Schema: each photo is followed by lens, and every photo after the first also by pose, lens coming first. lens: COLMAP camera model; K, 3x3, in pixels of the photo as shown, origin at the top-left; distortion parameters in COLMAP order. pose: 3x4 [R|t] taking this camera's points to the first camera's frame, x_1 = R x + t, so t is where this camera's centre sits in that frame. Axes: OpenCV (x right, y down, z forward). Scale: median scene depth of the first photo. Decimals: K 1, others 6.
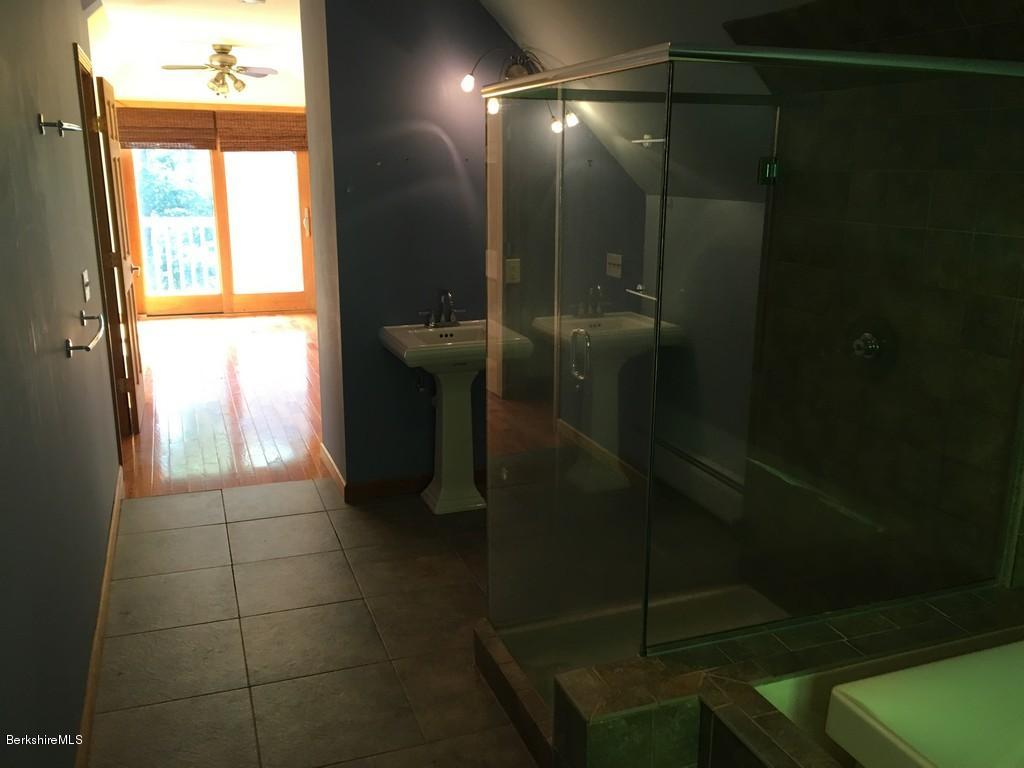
lens RADIAL K [[866.3, 0, 514.8], [0, 866.3, 385.8], [0, 0, 1]] dist [0.054938, -0.039575]
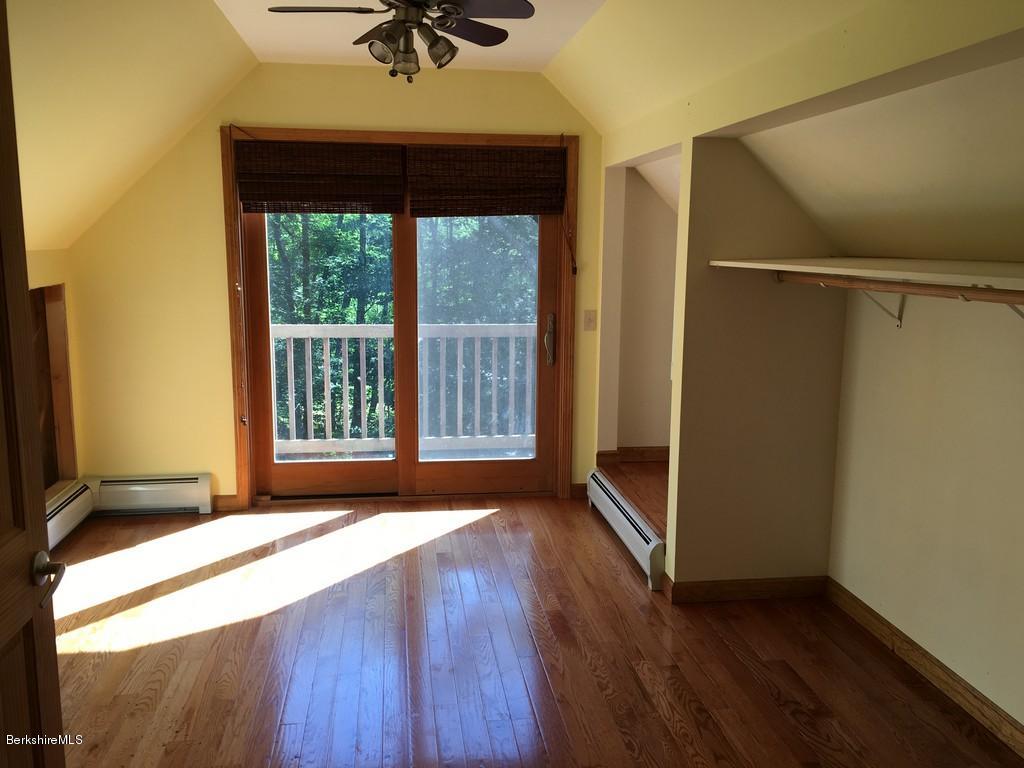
lens RADIAL K [[866.3, 0, 507.2], [0, 866.3, 383.6], [0, 0, 1]] dist [0.054938, -0.039575]
pose [[0.971277, 0.035790, -0.235247, -0.141535], [-0.057289, 0.994716, -0.085198, -0.117702], [0.230954, 0.096228, 0.968194, 0.485871]]
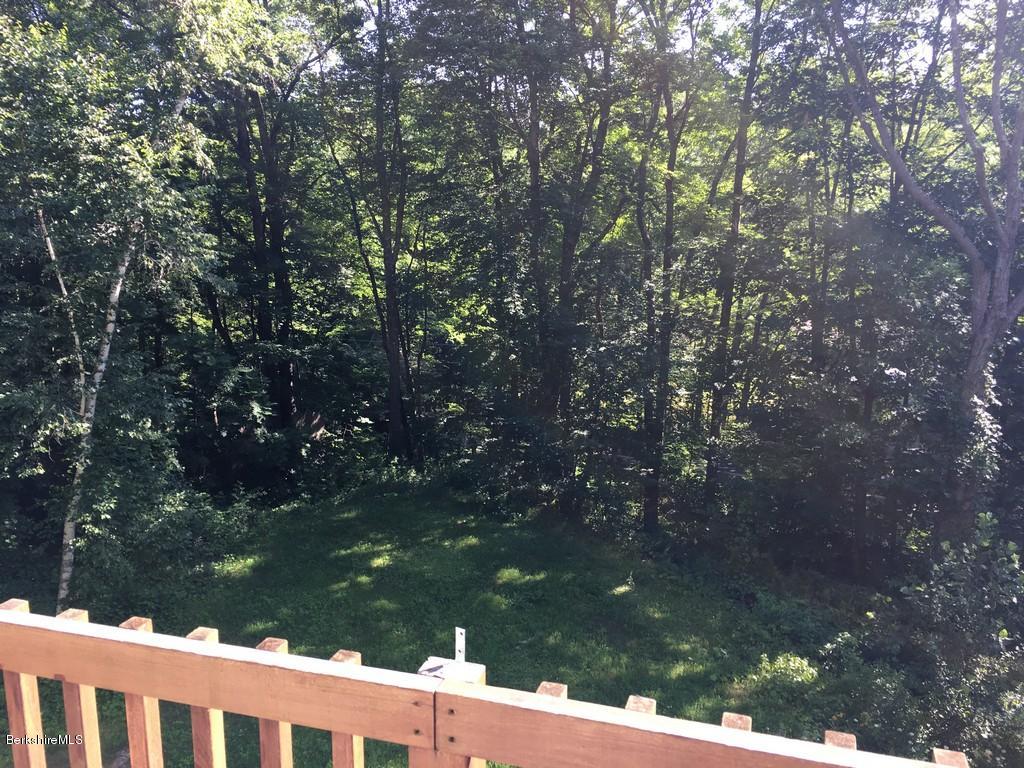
lens RADIAL K [[866.3, 0, 511.4], [0, 866.3, 383.7], [0, 0, 1]] dist [0.054938, -0.039575]
pose [[0.780661, 0.103746, -0.616283, -0.165544], [-0.146816, 0.988972, -0.019491, -0.138423], [0.607465, 0.105696, 0.787283, 0.573005]]
